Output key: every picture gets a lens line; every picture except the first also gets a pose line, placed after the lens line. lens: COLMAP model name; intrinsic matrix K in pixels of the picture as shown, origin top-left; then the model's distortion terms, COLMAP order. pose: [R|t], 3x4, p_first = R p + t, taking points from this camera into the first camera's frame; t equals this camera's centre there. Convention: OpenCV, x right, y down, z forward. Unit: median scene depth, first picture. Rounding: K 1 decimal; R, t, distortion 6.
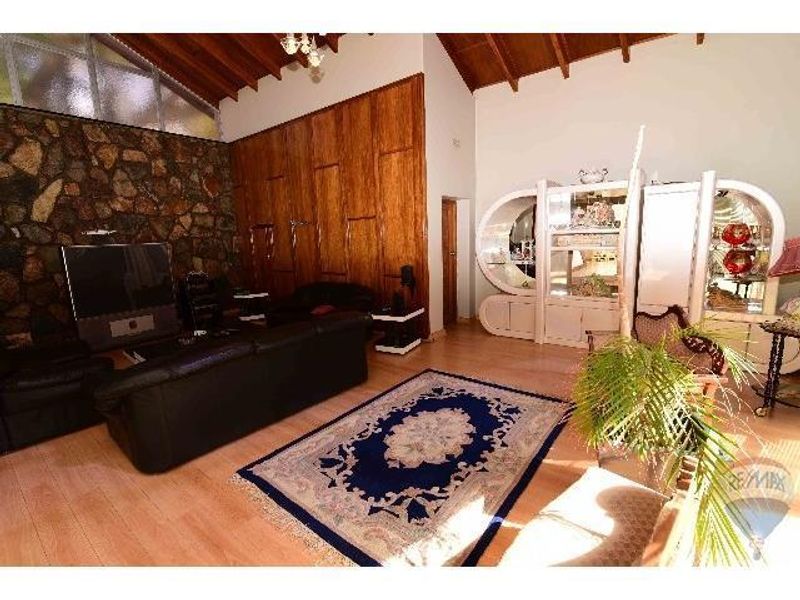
lens RADIAL K [[365.4, 0, 397.6], [0, 365.4, 301.6], [0, 0, 1]] dist [-0.012533, -0.000439]
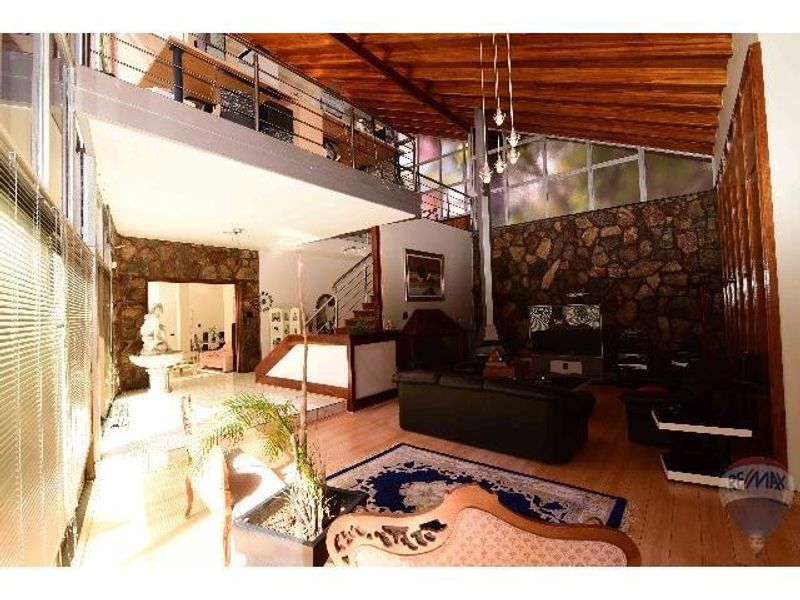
lens RADIAL K [[365.4, 0, 397.6], [0, 365.4, 301.6], [0, 0, 1]] dist [-0.012533, -0.000439]
pose [[-0.015934, 0.013171, -0.999786, 0.583730], [-0.136728, 0.990492, 0.015227, -0.104699], [0.990481, 0.136941, -0.013982, 0.400955]]
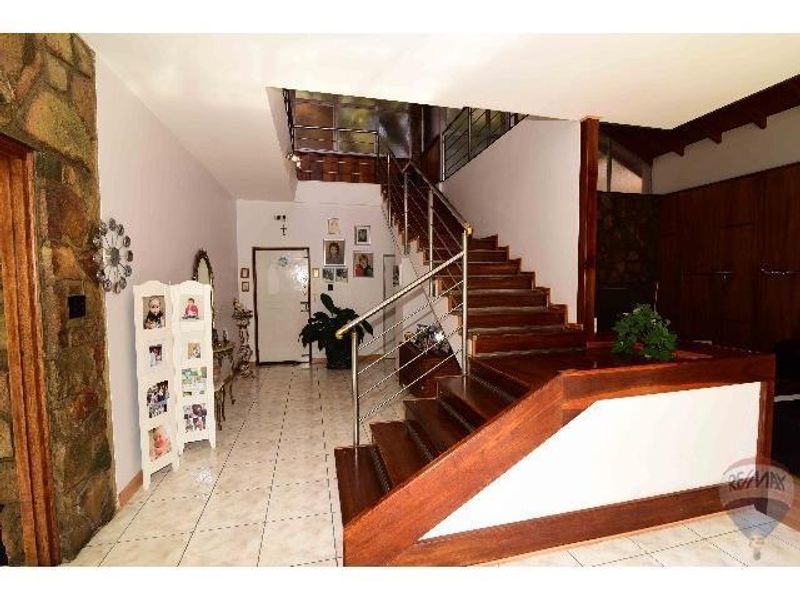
lens RADIAL K [[365.4, 0, 397.6], [0, 365.4, 301.6], [0, 0, 1]] dist [-0.012533, -0.000439]
pose [[0.780718, 0.057905, -0.622195, -0.540151], [-0.122941, 0.990470, -0.062085, 0.046294], [0.612671, 0.124964, 0.780396, -0.362311]]
